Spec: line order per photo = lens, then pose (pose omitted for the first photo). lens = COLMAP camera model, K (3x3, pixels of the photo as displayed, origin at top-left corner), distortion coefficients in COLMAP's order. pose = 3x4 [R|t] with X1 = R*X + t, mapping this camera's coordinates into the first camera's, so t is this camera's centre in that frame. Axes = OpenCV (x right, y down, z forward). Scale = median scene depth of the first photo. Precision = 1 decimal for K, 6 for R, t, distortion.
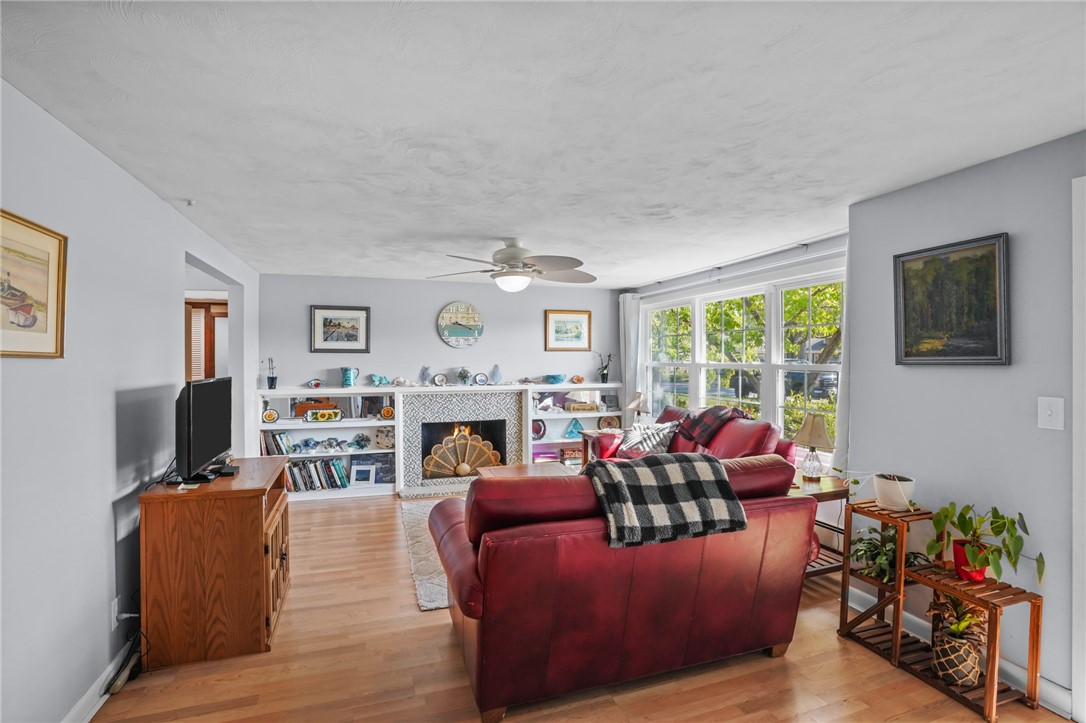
lens RADIAL K [[505.4, 0, 538.7], [0, 505.4, 362.9], [0, 0, 1]] dist [-0.074103, 0.030160]
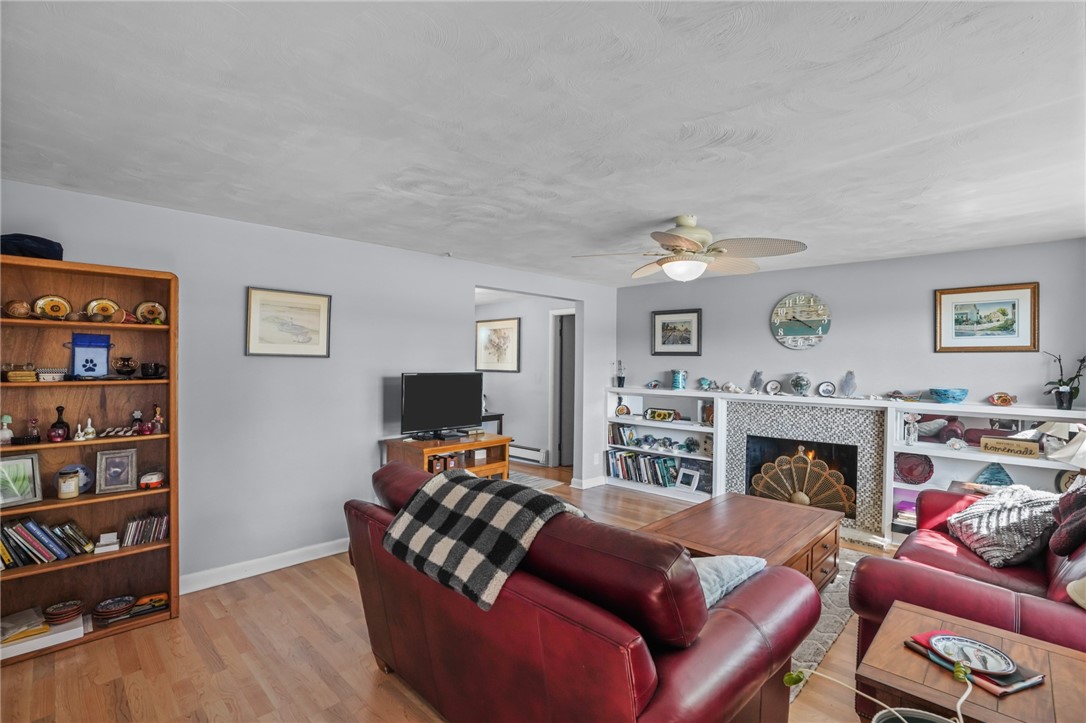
lens RADIAL K [[505.4, 0, 538.7], [0, 505.4, 362.9], [0, 0, 1]] dist [-0.074103, 0.030160]
pose [[0.449147, 0.008336, -0.893419, 0.394764], [-0.016687, 0.999860, 0.000939, -0.001746], [0.893302, 0.014487, 0.449223, 0.283472]]
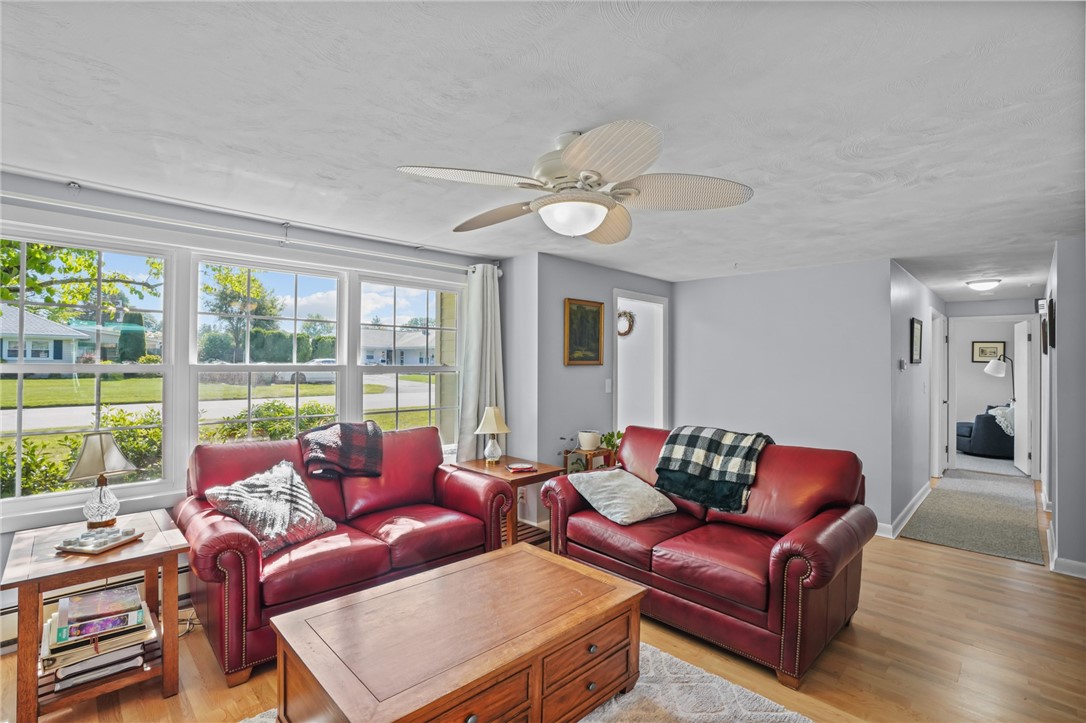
lens RADIAL K [[505.4, 0, 538.7], [0, 505.4, 362.9], [0, 0, 1]] dist [-0.074103, 0.030160]
pose [[-0.424871, -0.003966, 0.905245, -0.353596], [-0.004436, 0.999988, 0.002299, -0.003848], [-0.905243, -0.003039, -0.424884, 0.851513]]
